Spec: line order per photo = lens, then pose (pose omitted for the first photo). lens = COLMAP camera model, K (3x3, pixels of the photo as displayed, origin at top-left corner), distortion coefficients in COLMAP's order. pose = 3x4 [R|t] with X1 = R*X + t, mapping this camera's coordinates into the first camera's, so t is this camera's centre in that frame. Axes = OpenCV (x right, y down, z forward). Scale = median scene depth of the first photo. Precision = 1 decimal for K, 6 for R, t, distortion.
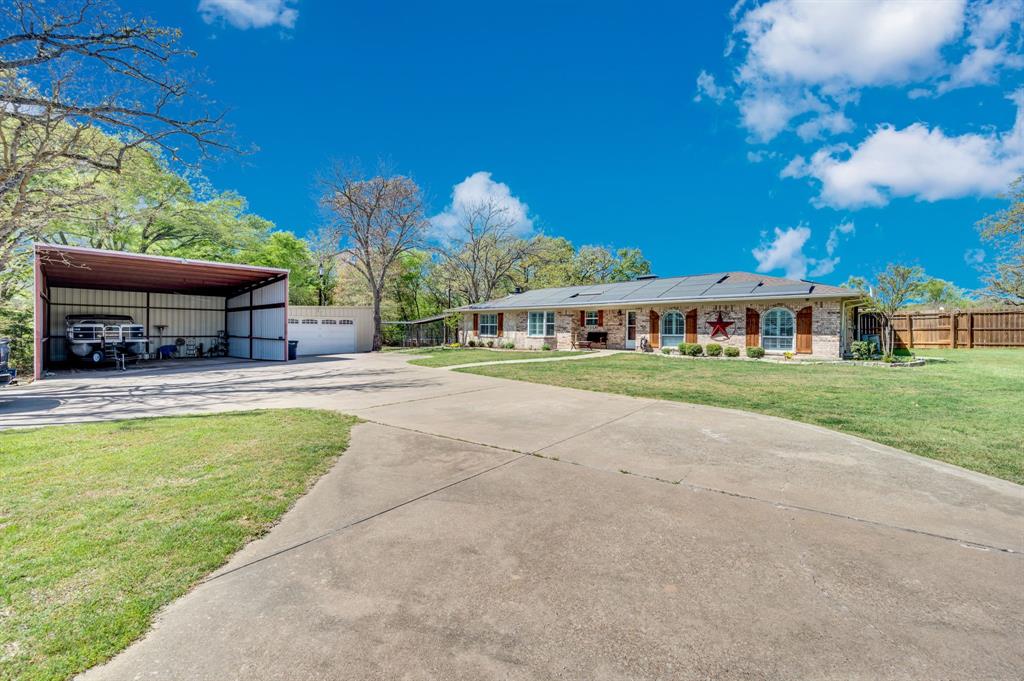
lens RADIAL K [[404.8, 0, 508.2], [0, 404.8, 339.7], [0, 0, 1]] dist [-0.000043, -0.000151]
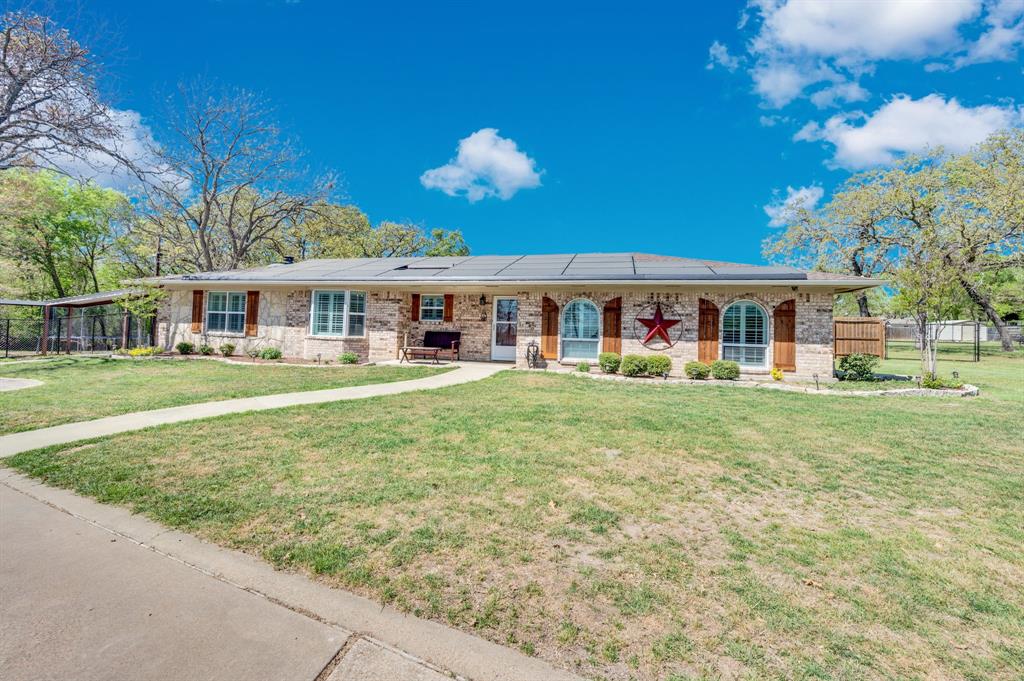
lens RADIAL K [[404.8, 0, 510.5], [0, 404.8, 331.6], [0, 0, 1]] dist [-0.000043, -0.000151]
pose [[0.865090, 0.024591, 0.501014, 0.010143], [-0.013944, 0.999591, -0.024985, -0.004888], [-0.501423, 0.014628, 0.865079, 0.427759]]
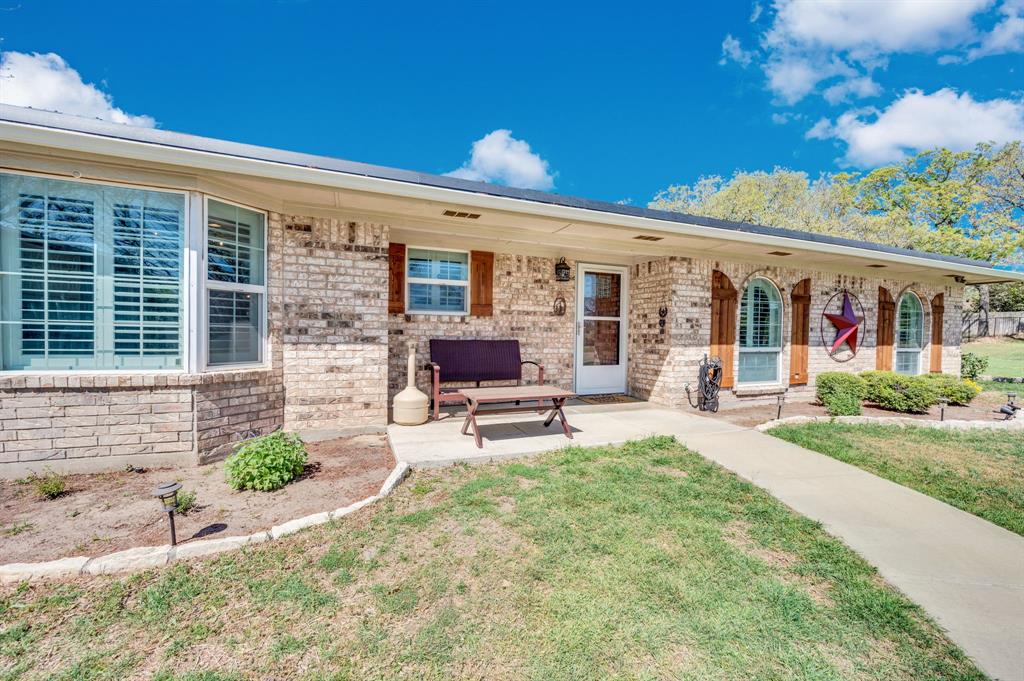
lens RADIAL K [[404.8, 0, 512.1], [0, 404.8, 332.3], [0, 0, 1]] dist [-0.000043, -0.000151]
pose [[0.398810, 0.003369, 0.917027, 0.003193], [0.010486, 0.999911, -0.008234, -0.020163], [-0.916974, 0.012900, 0.398739, 0.854937]]
